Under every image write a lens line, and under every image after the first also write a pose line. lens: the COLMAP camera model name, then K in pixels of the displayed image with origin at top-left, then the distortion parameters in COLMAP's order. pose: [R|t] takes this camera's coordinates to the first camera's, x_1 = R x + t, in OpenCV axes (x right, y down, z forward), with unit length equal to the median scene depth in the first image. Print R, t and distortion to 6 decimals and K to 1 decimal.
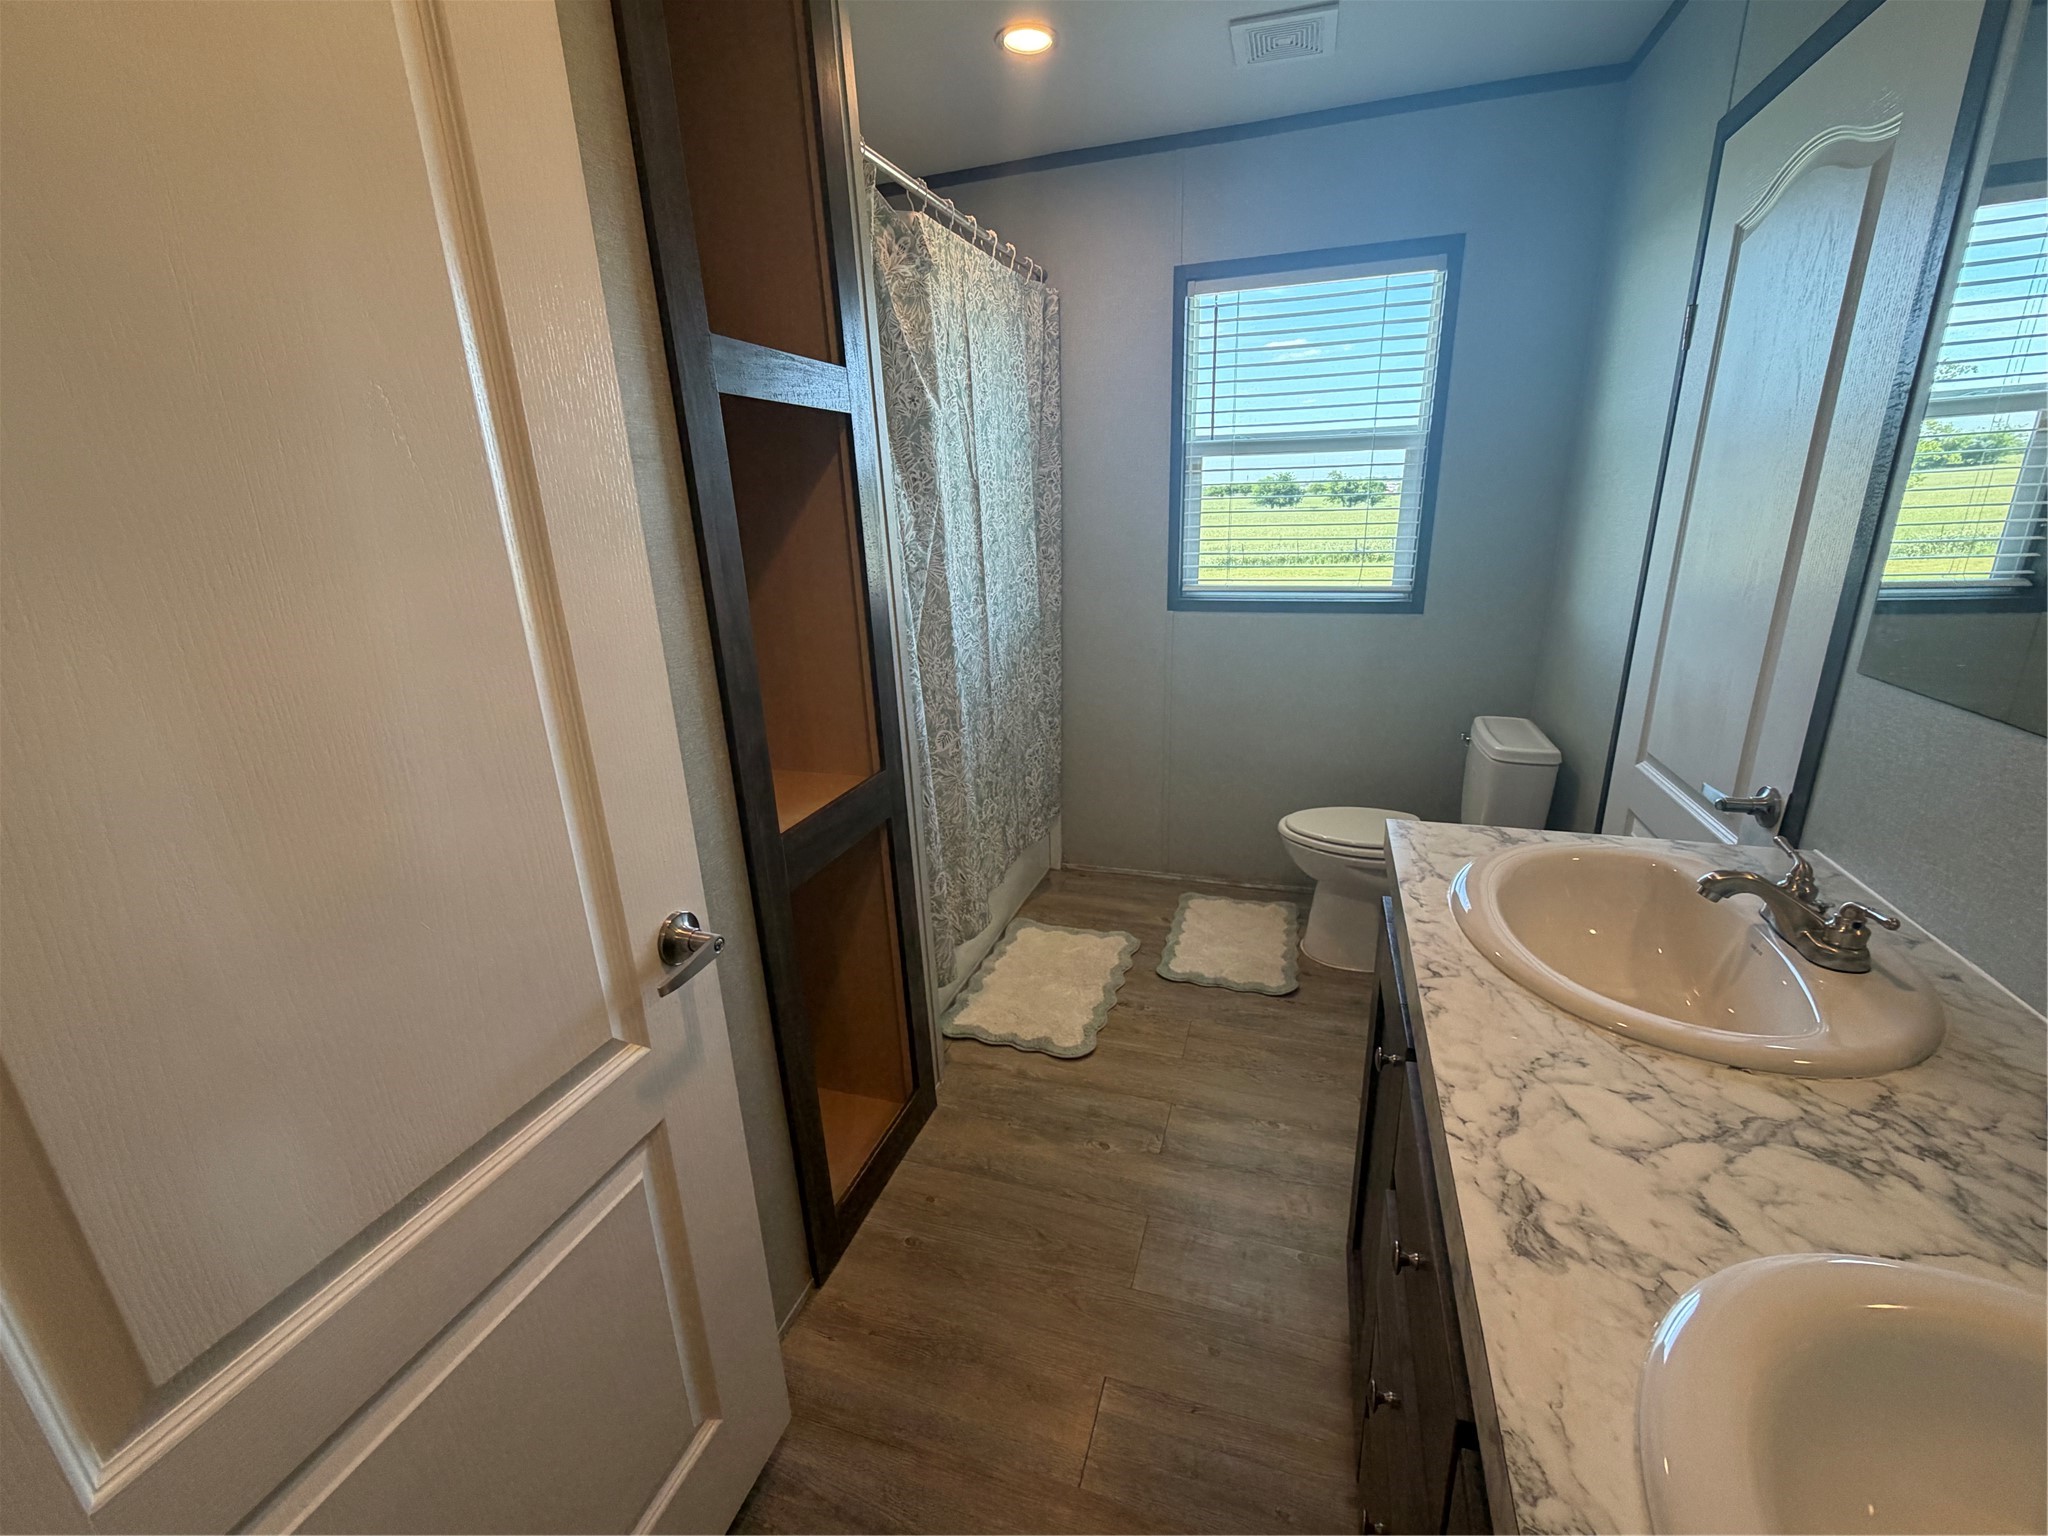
lens RADIAL K [[850.3, 0, 1026.1], [0, 850.3, 772.0], [0, 0, 1]] dist [-0.001034, -0.000427]
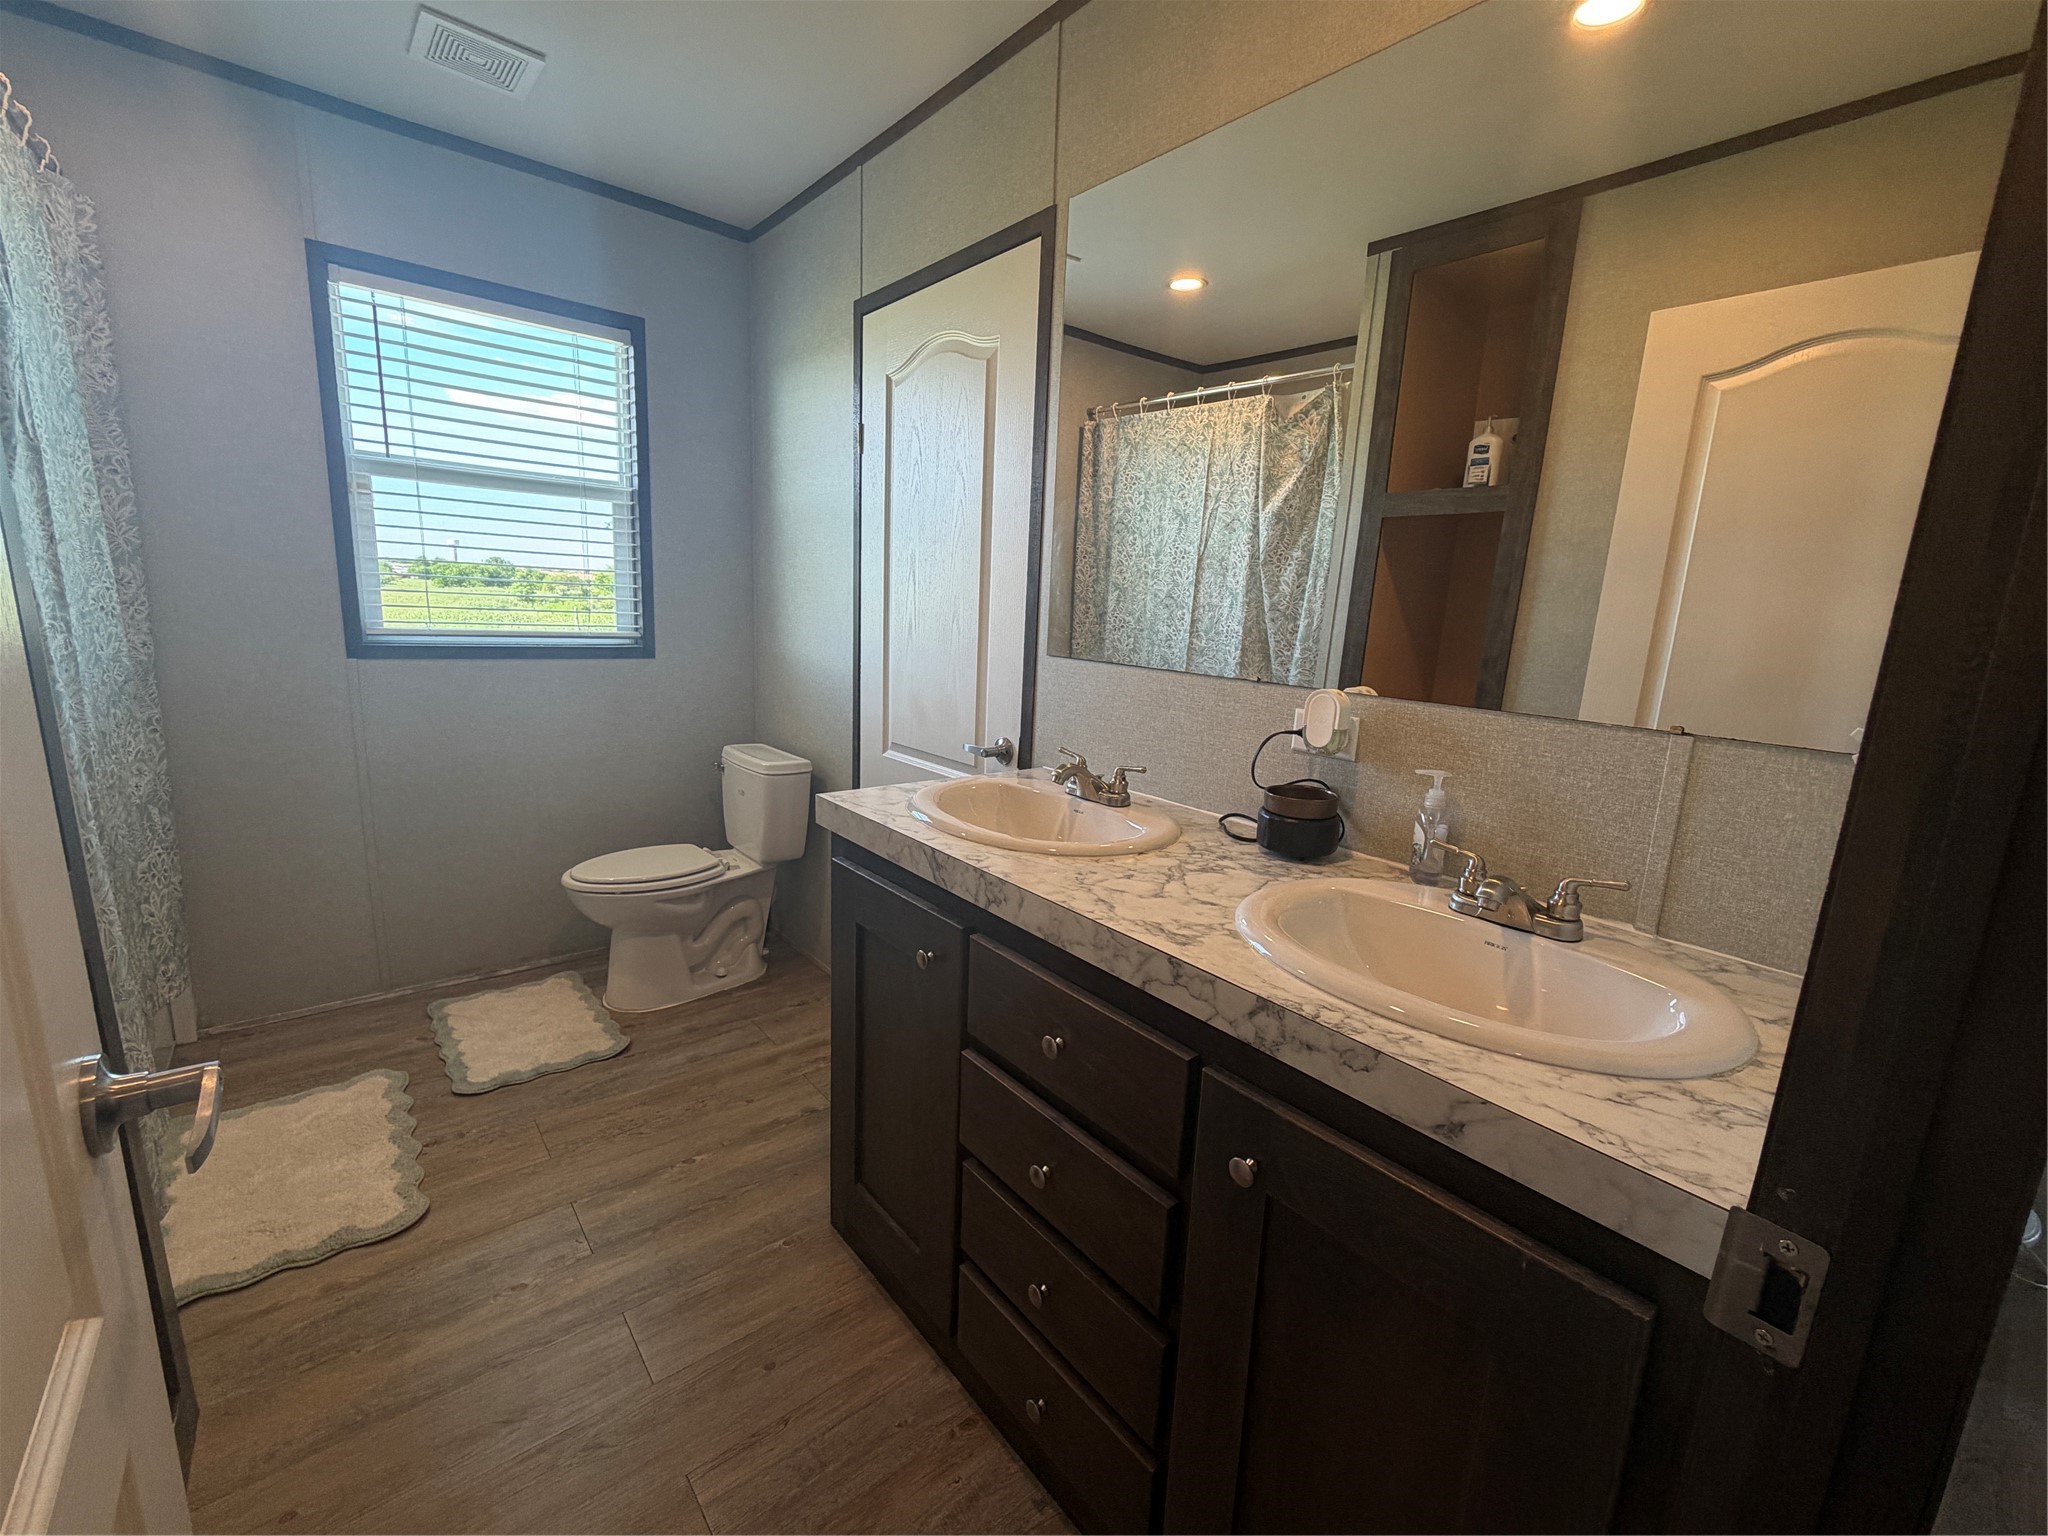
lens RADIAL K [[850.3, 0, 1026.1], [0, 850.3, 772.0], [0, 0, 1]] dist [-0.001034, -0.000427]
pose [[0.524865, -0.109795, 0.844074, -0.227705], [0.195820, 0.980623, 0.005792, 0.042946], [-0.828354, 0.162247, 0.536195, 0.080035]]
